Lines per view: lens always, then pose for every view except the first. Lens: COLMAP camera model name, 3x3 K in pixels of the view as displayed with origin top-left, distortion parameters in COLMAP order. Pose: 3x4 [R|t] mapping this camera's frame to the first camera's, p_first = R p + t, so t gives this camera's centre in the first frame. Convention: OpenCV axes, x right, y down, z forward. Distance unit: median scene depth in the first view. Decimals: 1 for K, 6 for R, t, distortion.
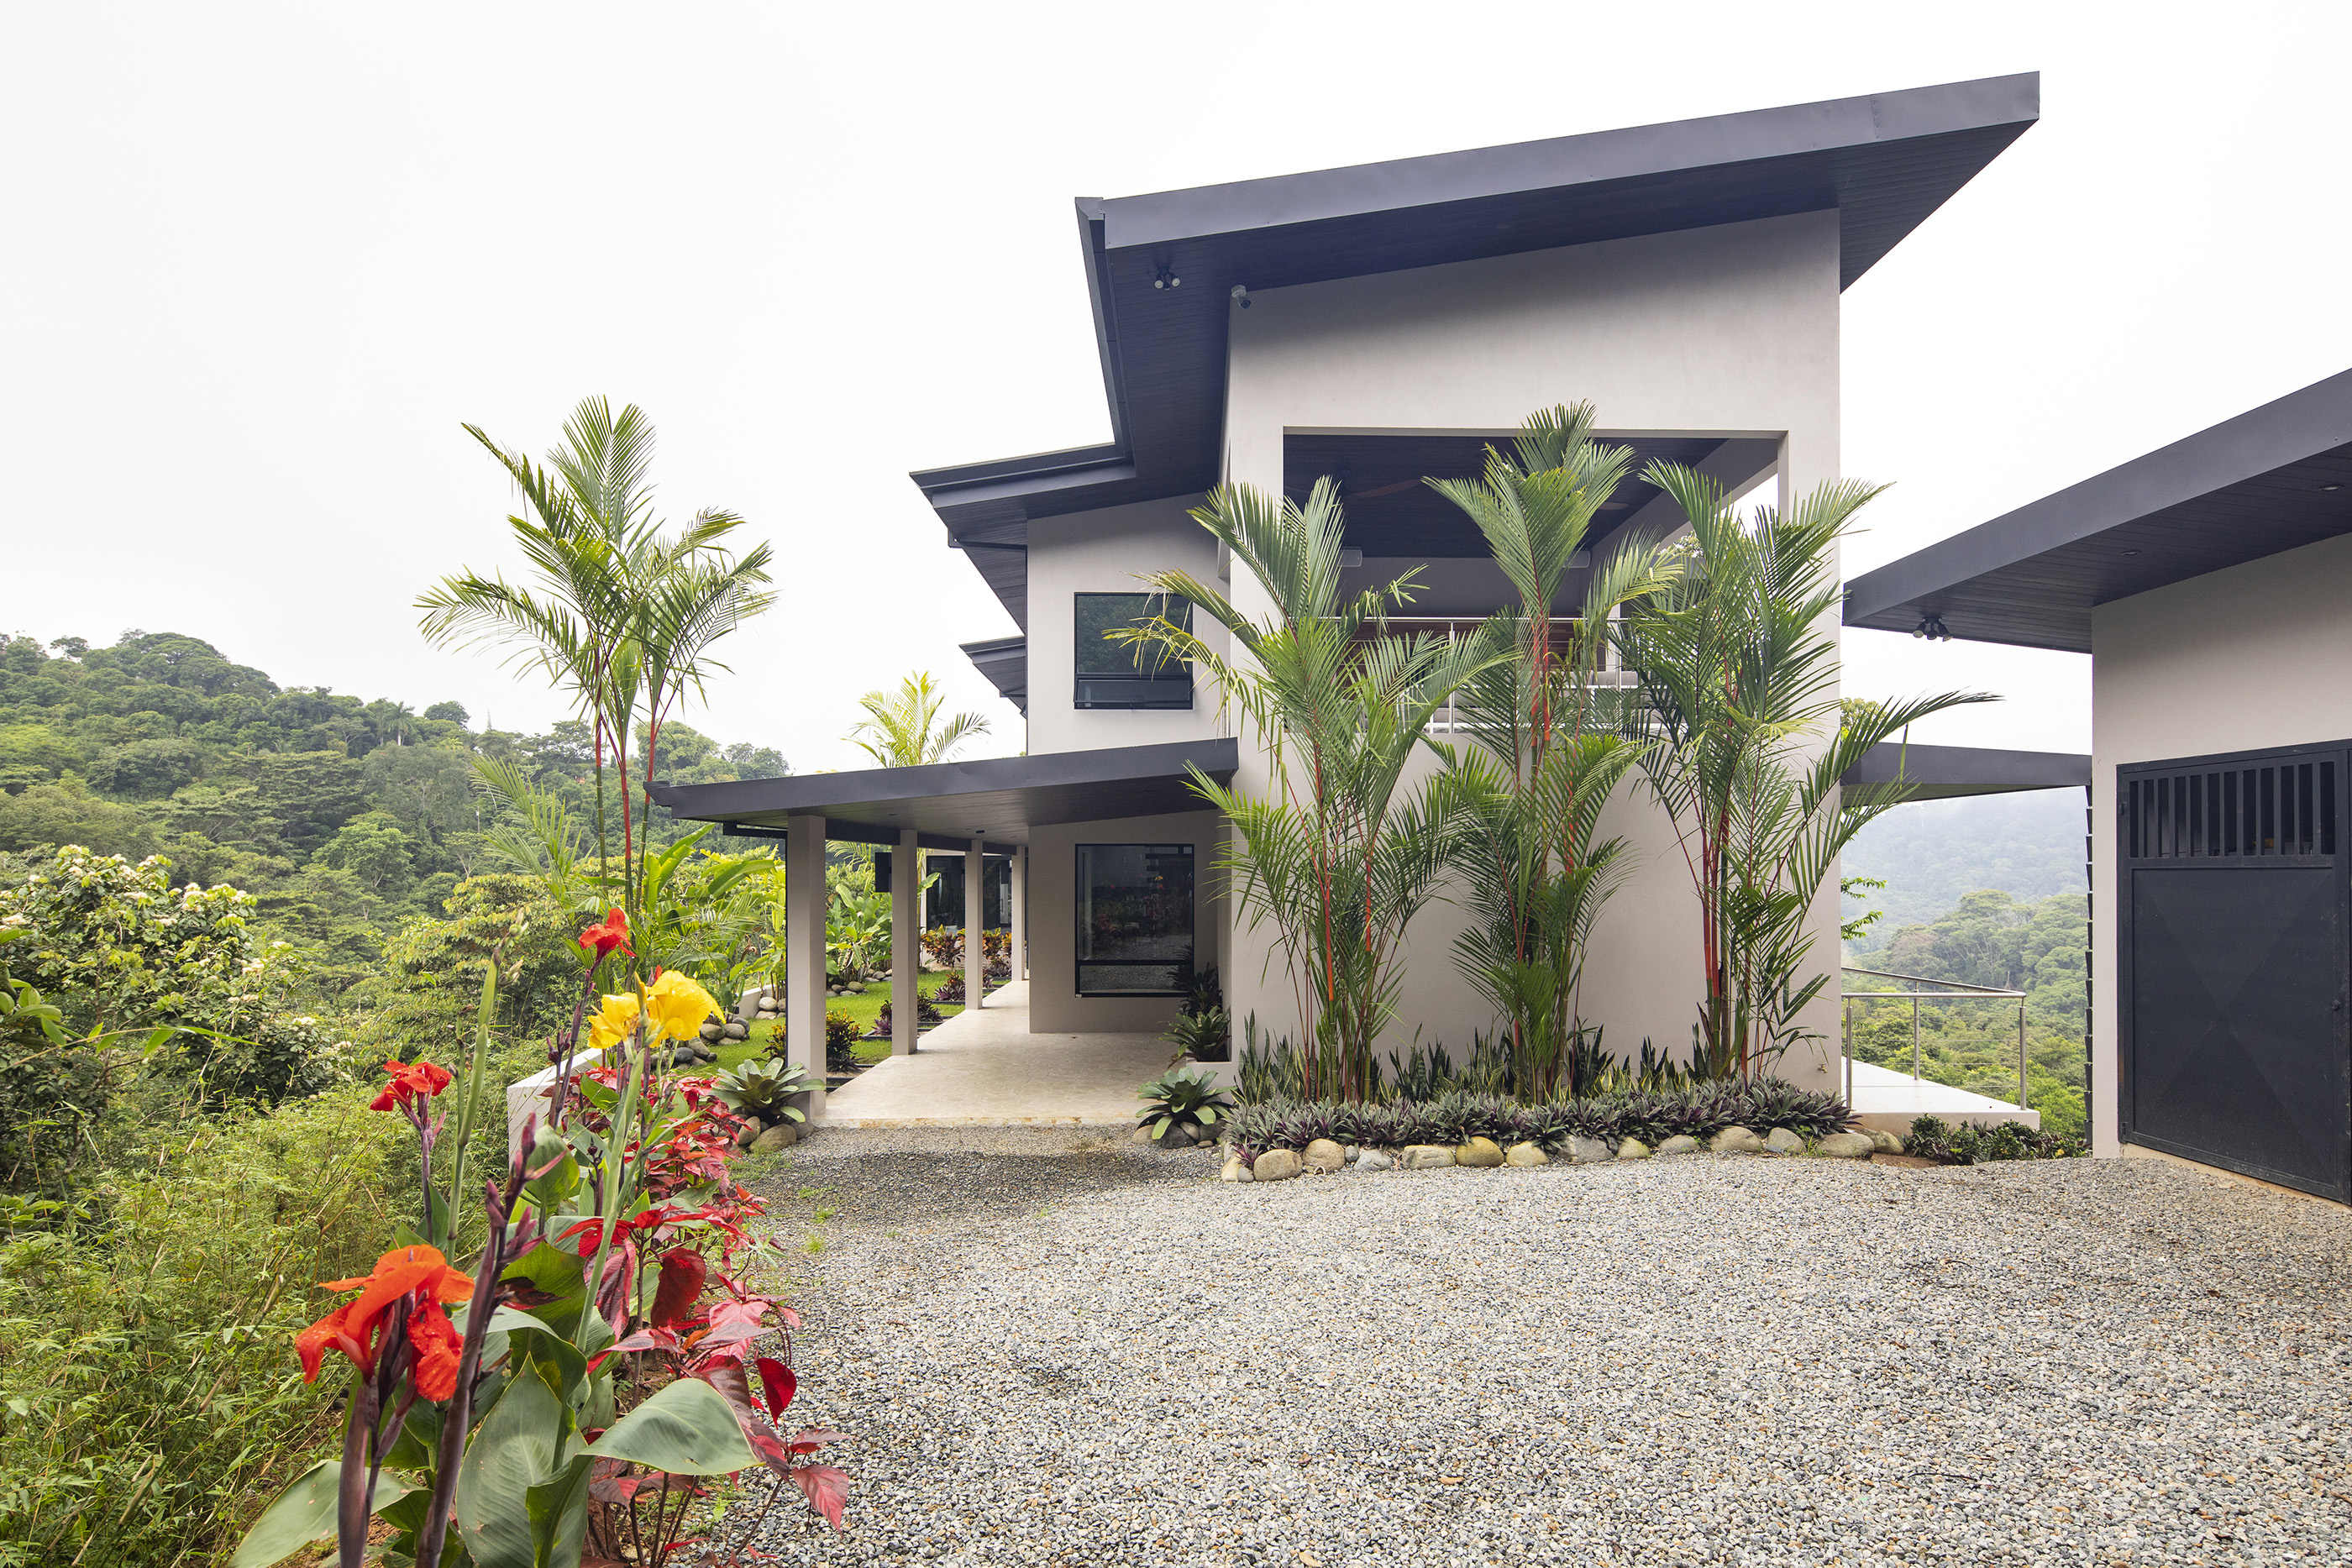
lens RADIAL K [[1215.3, 0, 1208.3], [0, 1215.3, 892.0], [0, 0, 1]] dist [-0.001067, -0.000517]
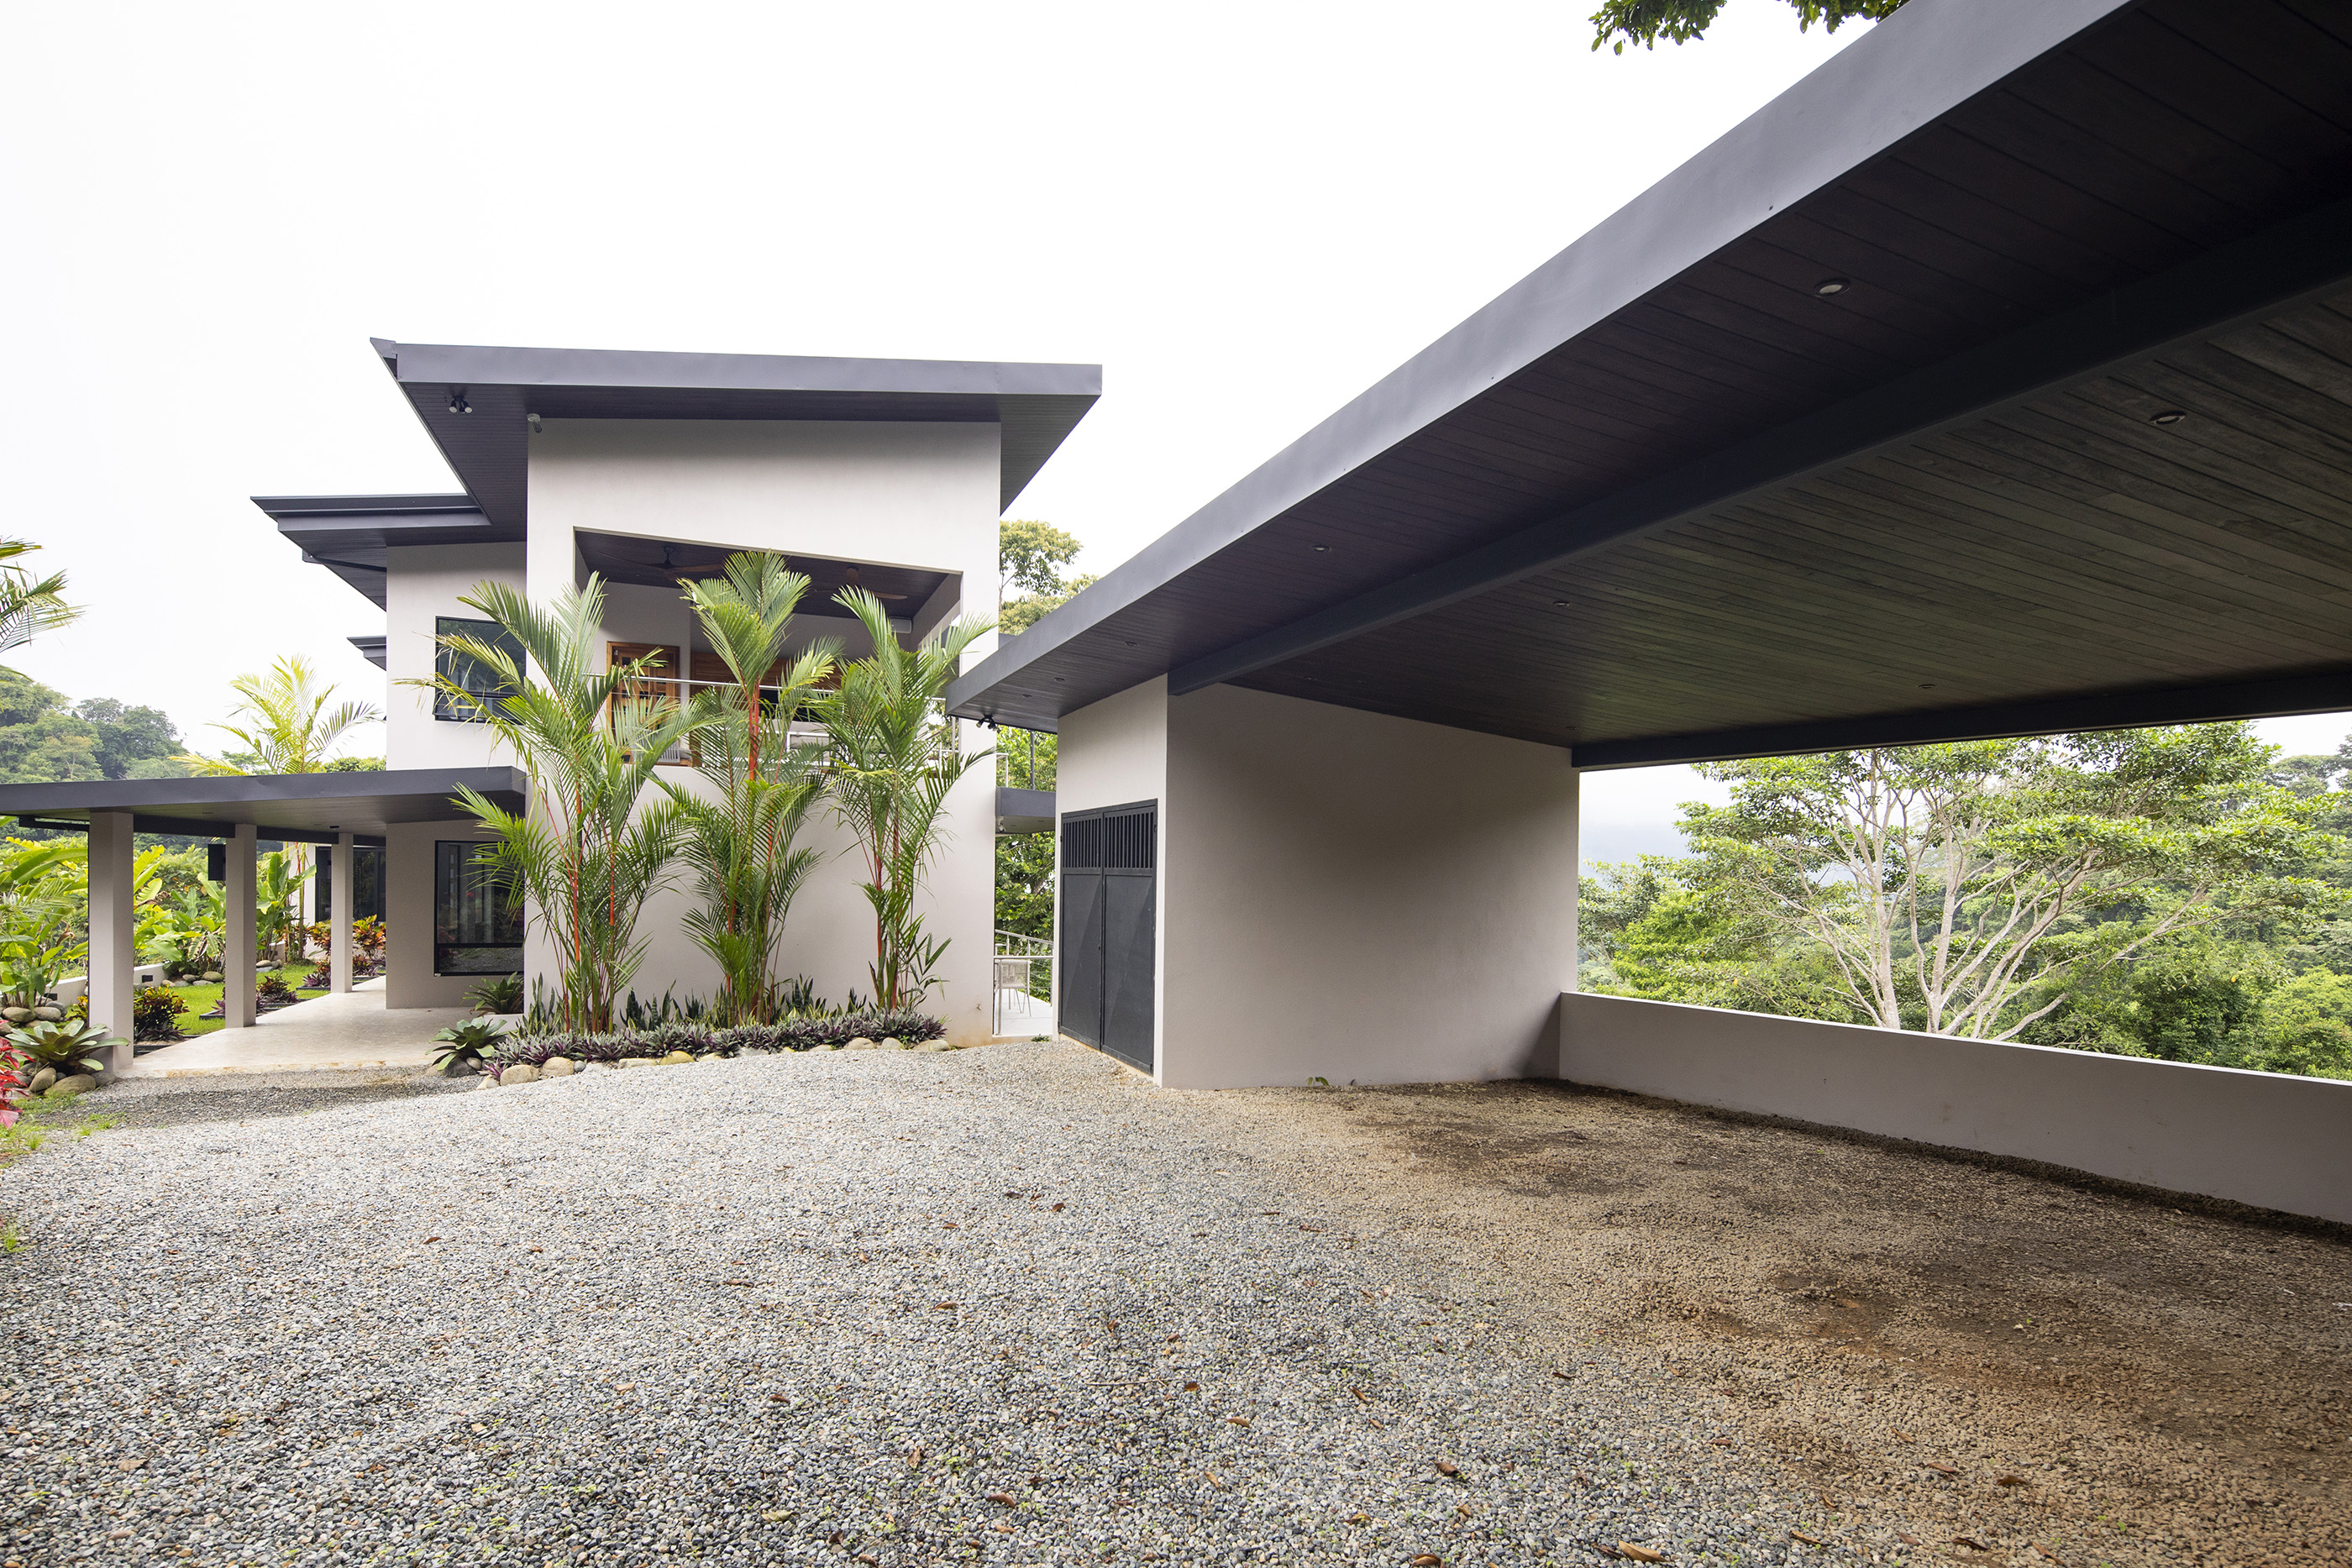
lens RADIAL K [[1215.3, 0, 1208.3], [0, 1215.3, 892.0], [0, 0, 1]] dist [-0.001067, -0.000517]
pose [[0.931699, 0.010334, 0.363084, 0.236274], [-0.010040, 0.999946, -0.002696, 0.006987], [-0.363092, -0.001134, 0.931753, -0.487227]]
